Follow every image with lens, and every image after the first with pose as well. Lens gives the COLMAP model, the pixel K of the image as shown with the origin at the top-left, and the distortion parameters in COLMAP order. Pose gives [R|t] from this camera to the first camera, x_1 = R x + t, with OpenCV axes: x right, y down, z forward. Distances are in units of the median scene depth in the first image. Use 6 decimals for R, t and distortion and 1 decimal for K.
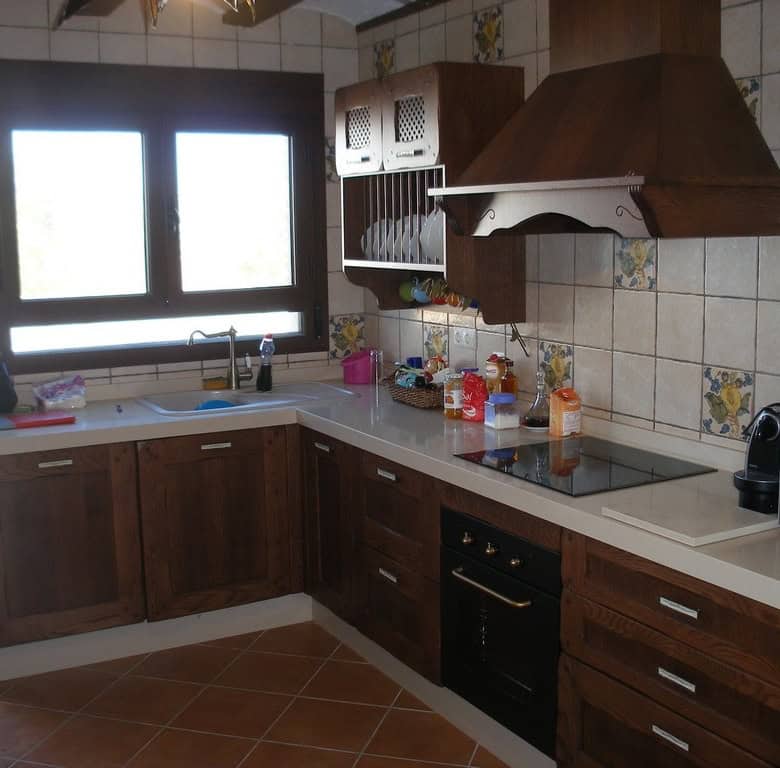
lens RADIAL K [[1069.7, 0, 390.0], [0, 1069.7, 384.0], [0, 0, 1]] dist [-0.210981, -0.007364]
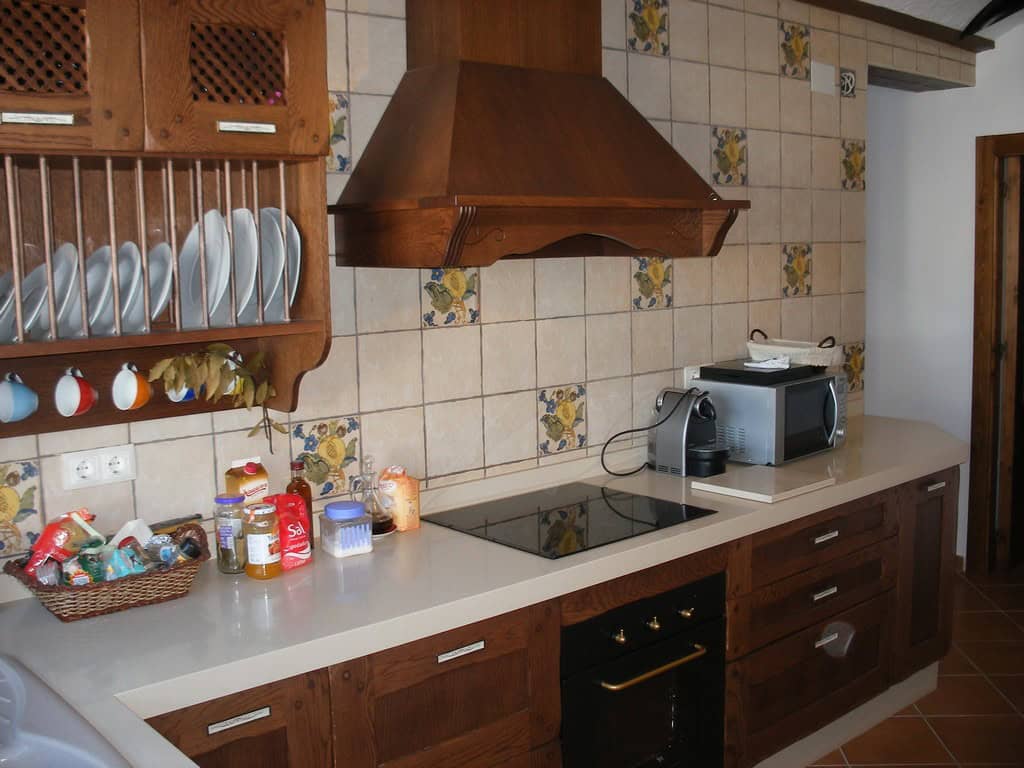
lens RADIAL K [[1070.7, 0, 512.0], [0, 1070.7, 384.0], [0, 0, 1]] dist [-0.210988, -0.009119]
pose [[-0.214167, -0.107610, 0.970851, -0.644157], [0.168479, 0.974948, 0.145230, -0.165682], [-0.962157, 0.194672, -0.190672, 1.154726]]
